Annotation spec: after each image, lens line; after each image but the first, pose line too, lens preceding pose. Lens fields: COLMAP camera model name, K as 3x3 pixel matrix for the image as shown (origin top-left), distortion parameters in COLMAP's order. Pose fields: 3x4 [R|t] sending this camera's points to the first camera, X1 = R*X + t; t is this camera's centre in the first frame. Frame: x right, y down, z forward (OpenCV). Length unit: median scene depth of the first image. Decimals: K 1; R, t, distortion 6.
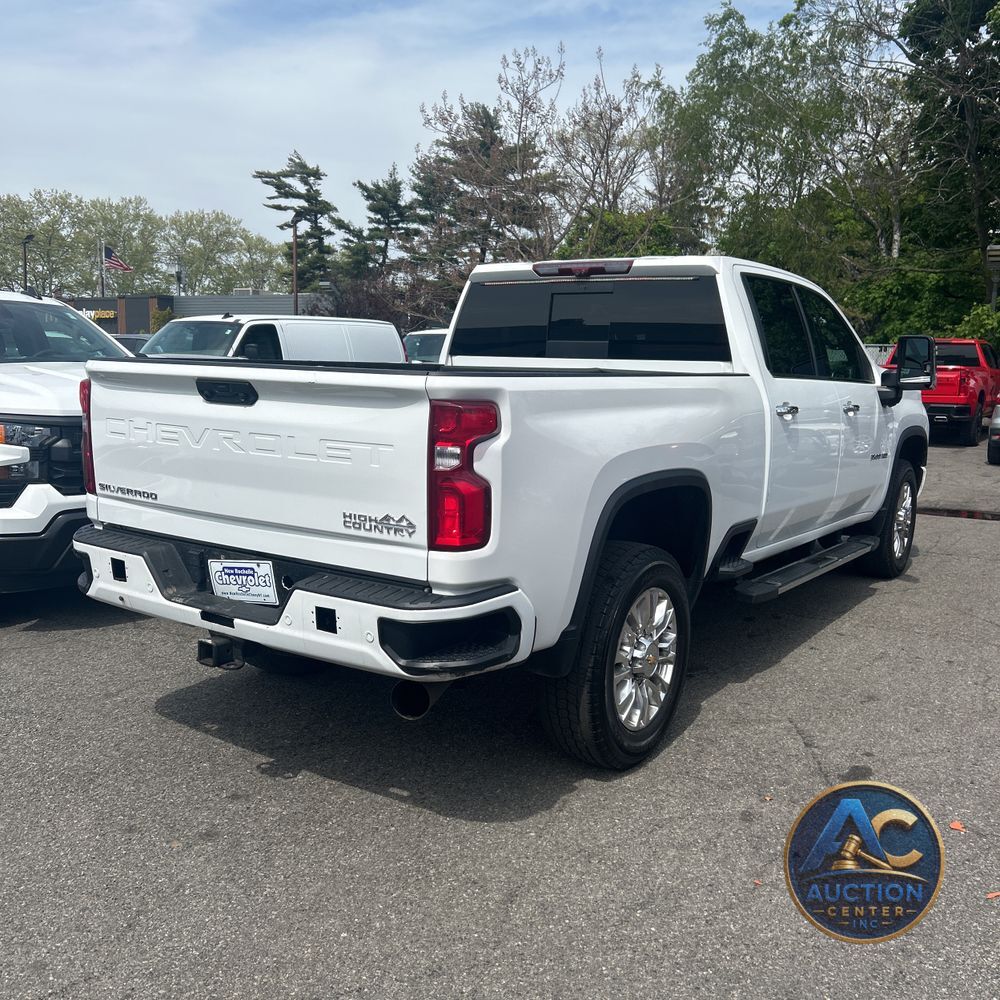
lens RADIAL K [[1010.6, 0, 495.7], [0, 1010.6, 498.4], [0, 0, 1]] dist [0.025703, -0.026008]
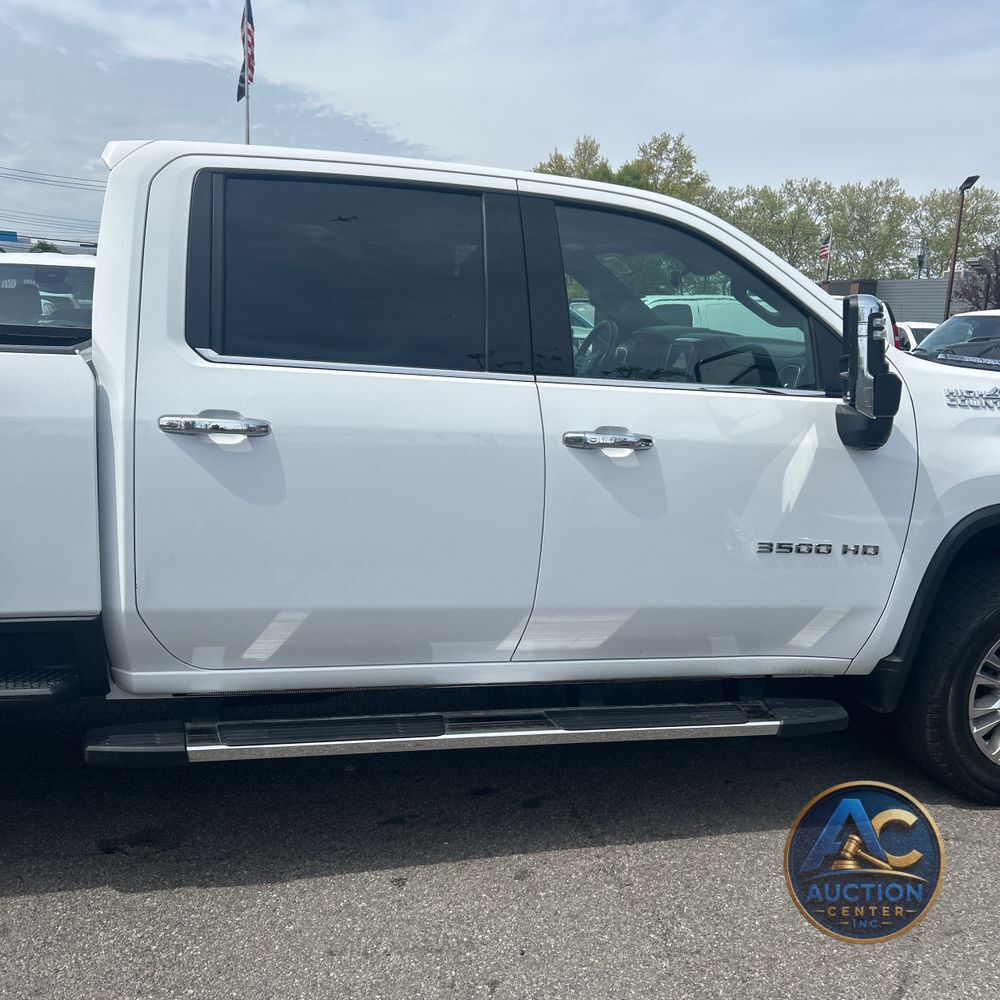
lens RADIAL K [[1016.1, 0, 499.8], [0, 1016.1, 507.4], [0, 0, 1]] dist [0.015486, -0.013803]
pose [[0.745721, 0.131456, -0.653161, 0.706997], [-0.119399, 0.990839, 0.063098, -0.090858], [0.655472, 0.030933, 0.754586, 0.663221]]
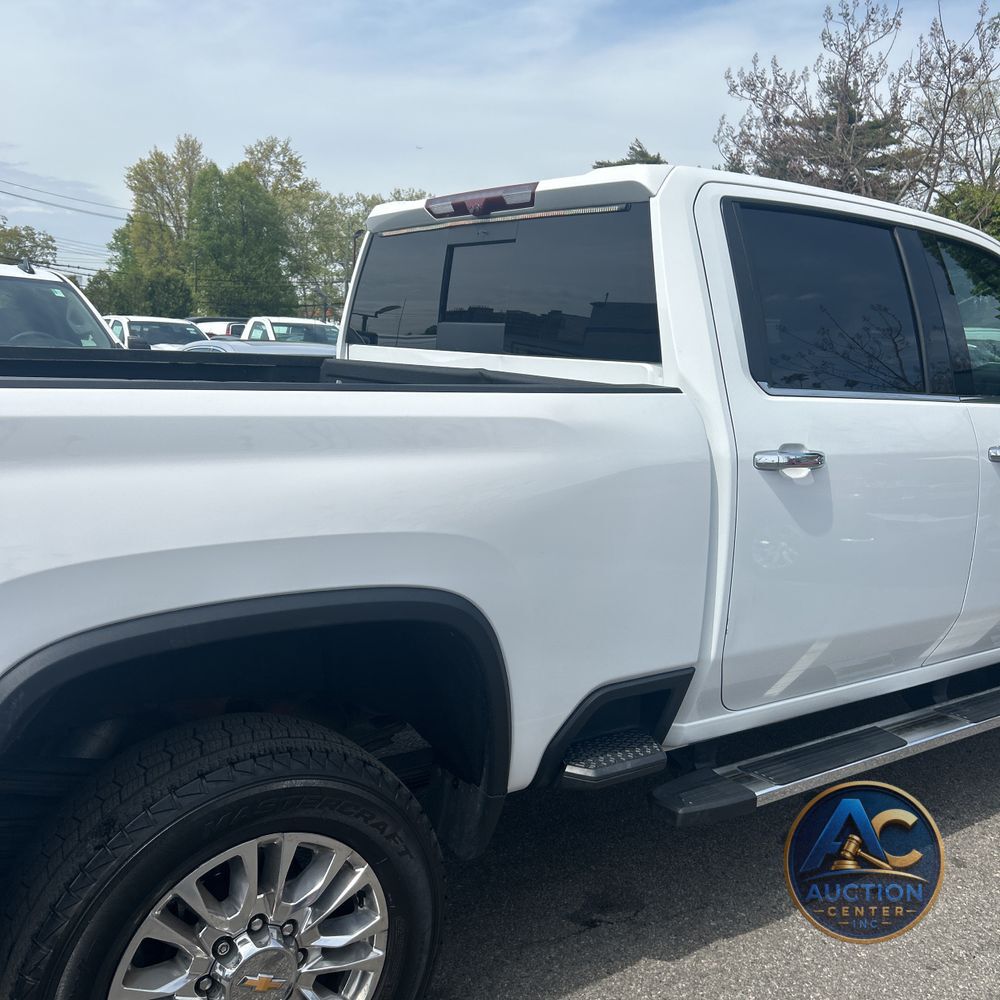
lens RADIAL K [[1023.5, 0, 475.6], [0, 1023.5, 498.8], [0, 0, 1]] dist [-0.003480, -0.005028]
pose [[0.936459, 0.068965, -0.343932, 0.301397], [-0.067436, 0.997588, 0.016420, -0.061730], [0.344235, 0.007816, 0.938851, 0.431995]]
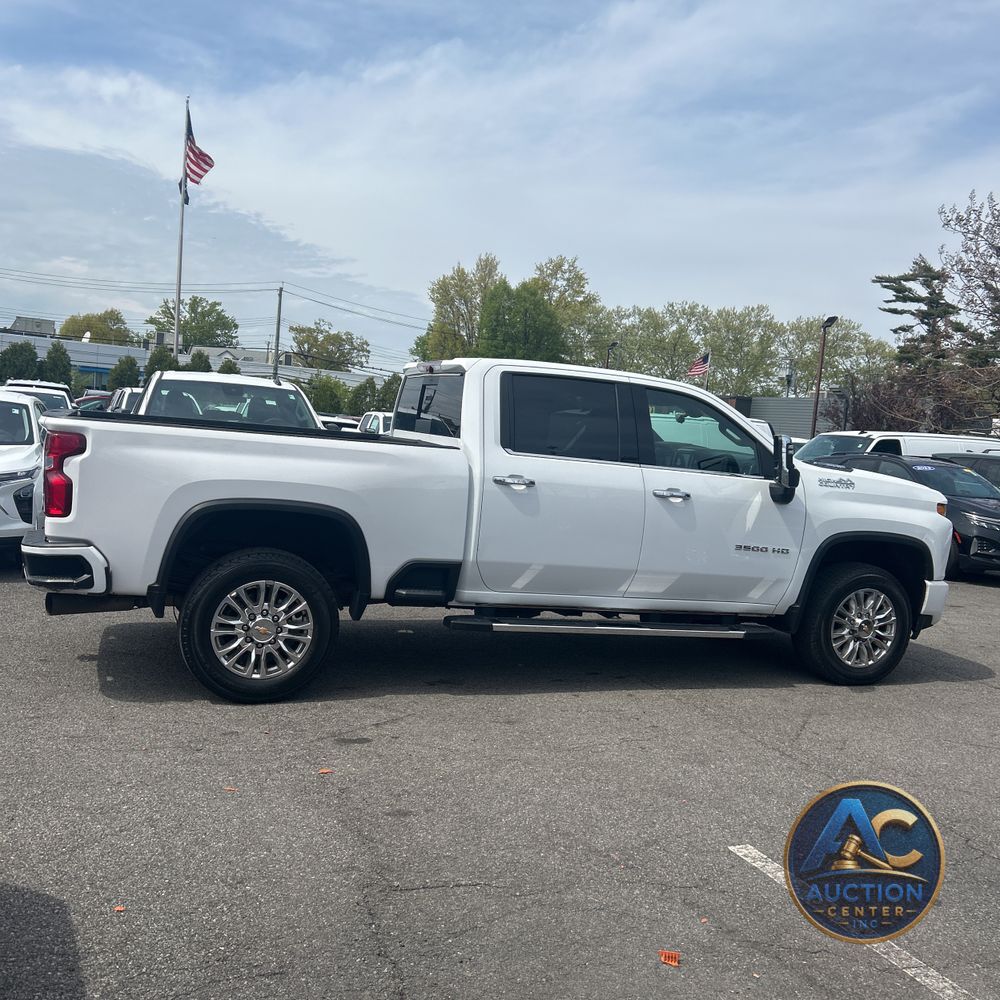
lens RADIAL K [[1011.7, 0, 475.9], [0, 1011.7, 498.3], [0, 0, 1]] dist [0.099660, -0.266374]
pose [[0.801116, 0.086028, -0.592294, 0.923924], [-0.144817, 0.988072, -0.052360, 0.003631], [0.580724, 0.127721, 0.804019, -0.007314]]
